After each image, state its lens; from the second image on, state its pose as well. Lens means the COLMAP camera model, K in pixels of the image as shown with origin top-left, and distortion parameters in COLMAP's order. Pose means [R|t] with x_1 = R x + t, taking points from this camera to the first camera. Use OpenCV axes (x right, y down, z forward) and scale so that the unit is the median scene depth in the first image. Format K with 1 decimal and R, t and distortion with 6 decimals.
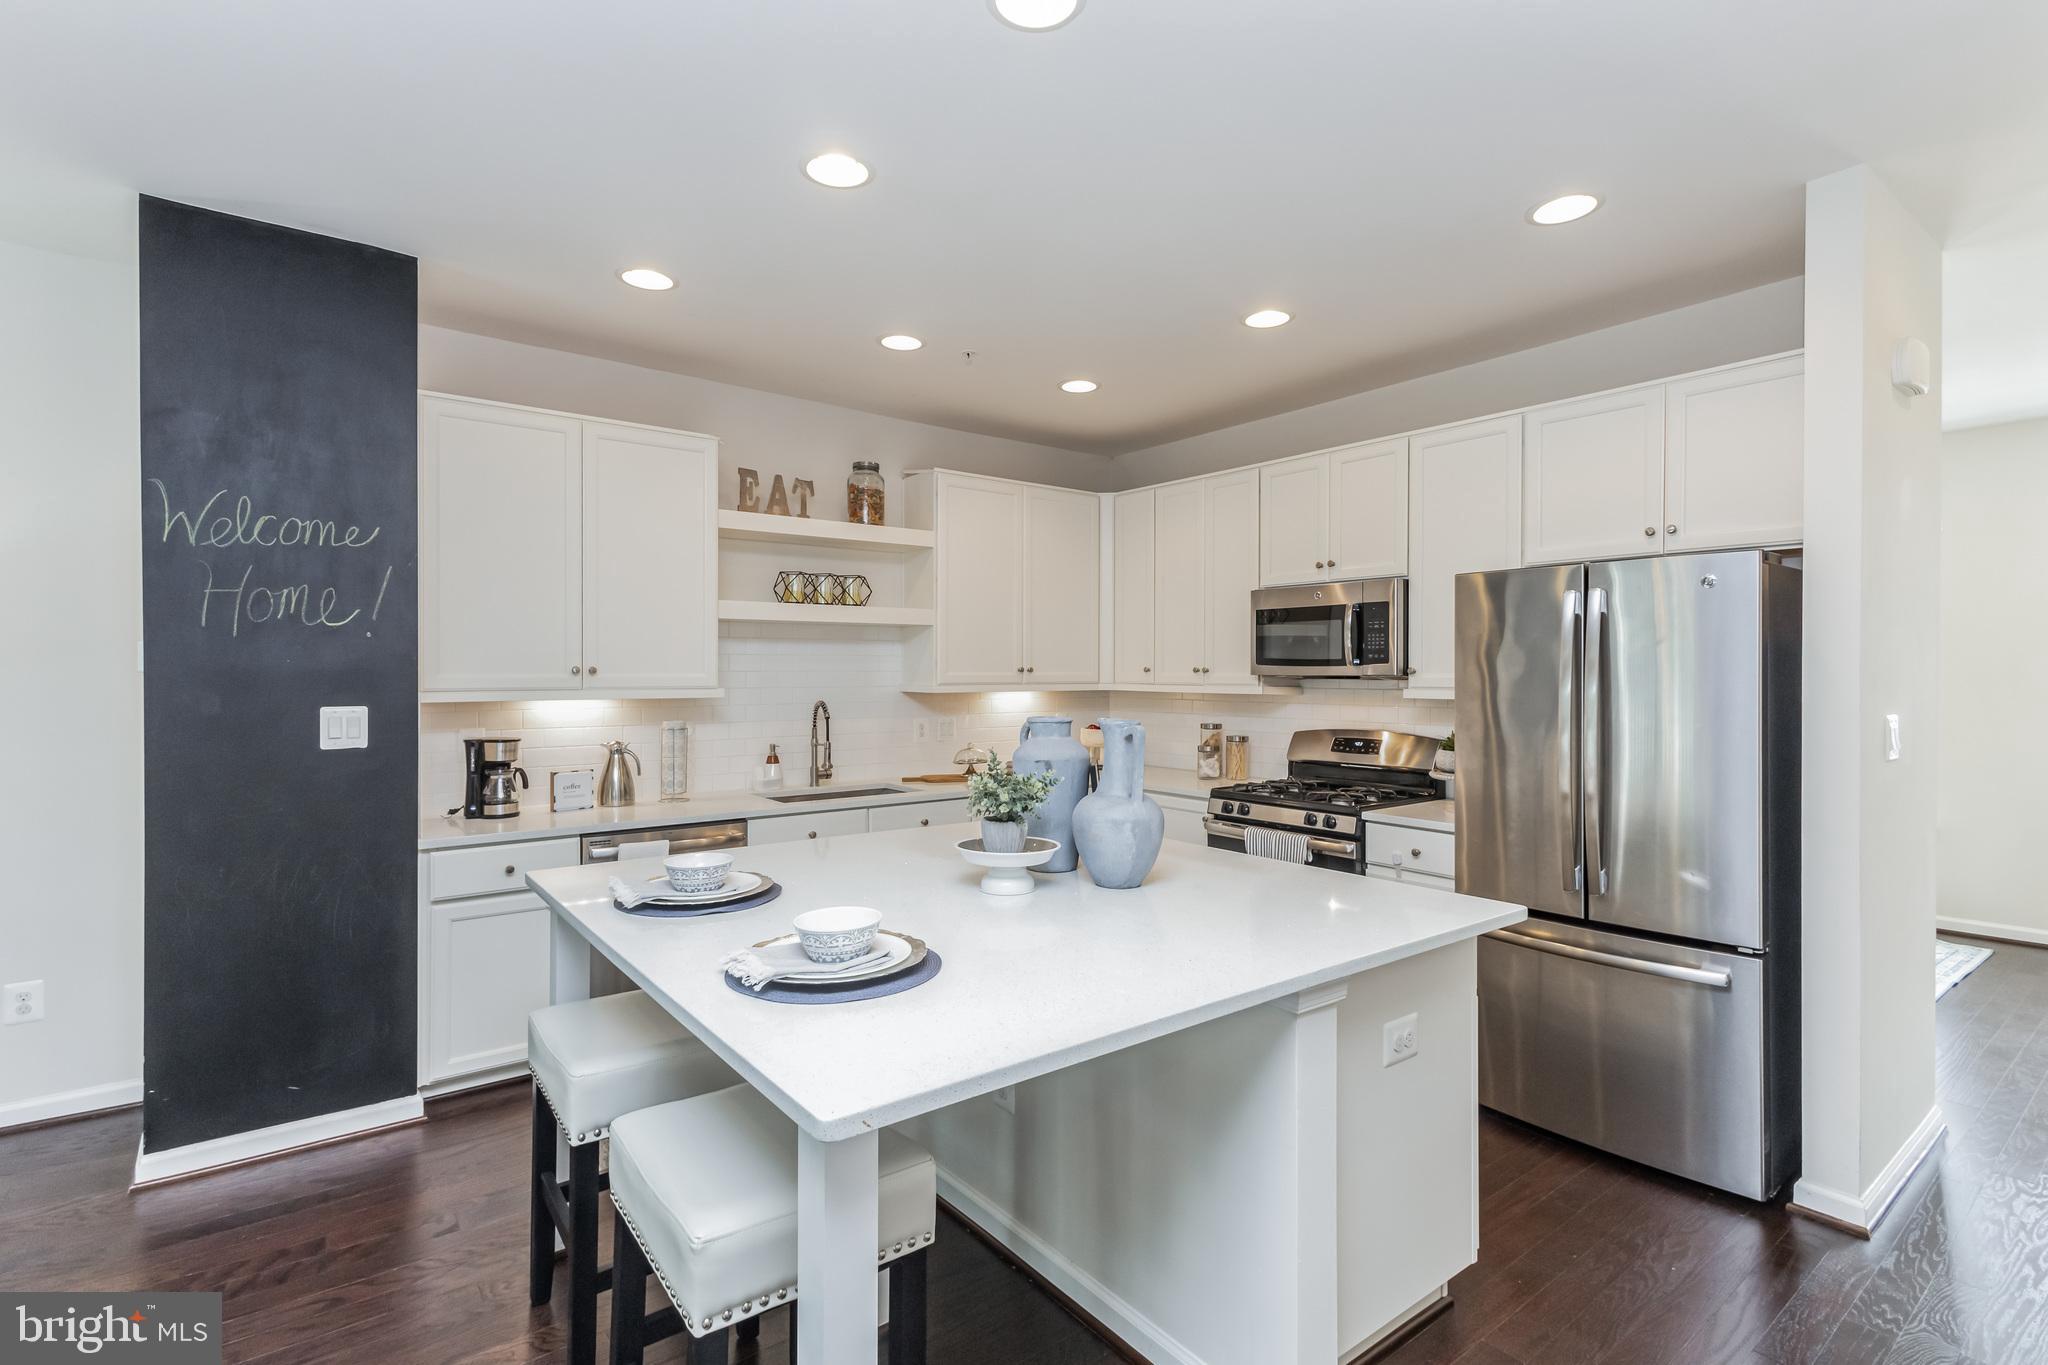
lens RADIAL K [[962.4, 0, 1024.0], [0, 962.4, 682.5], [0, 0, 1]] dist [-0.000117, -0.000285]
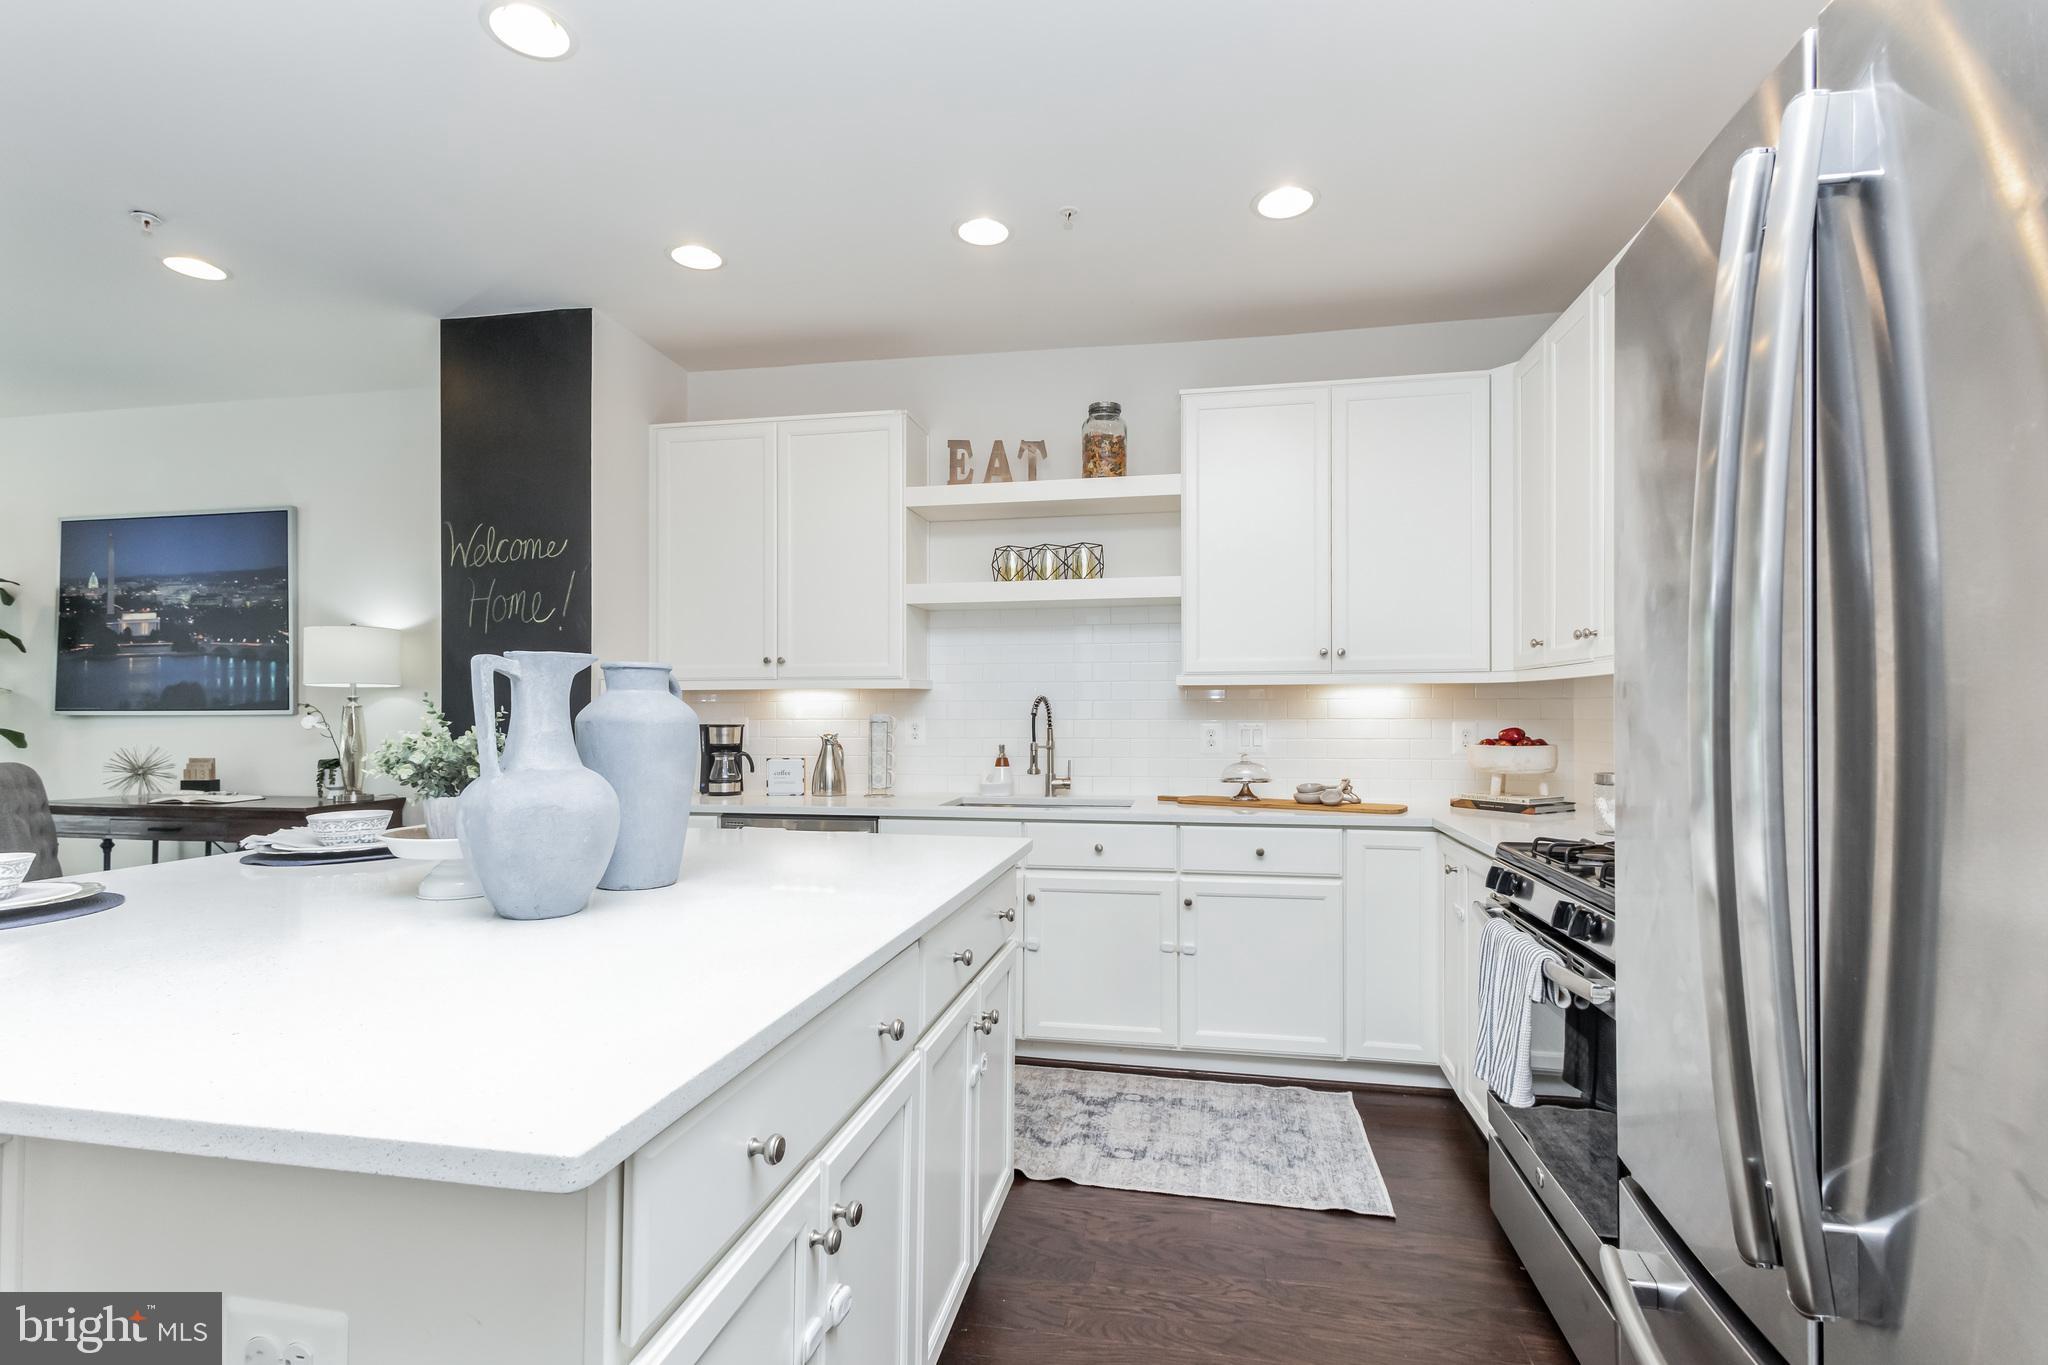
lens RADIAL K [[945.9, 0, 1025.9], [0, 945.9, 719.4], [0, 0, 1]] dist [-0.000552, -0.000345]
pose [[0.663065, 0.007445, -0.748525, 0.431591], [-0.008811, 0.999959, 0.002141, 0.040872], [0.748510, 0.005175, 0.663103, 0.459540]]
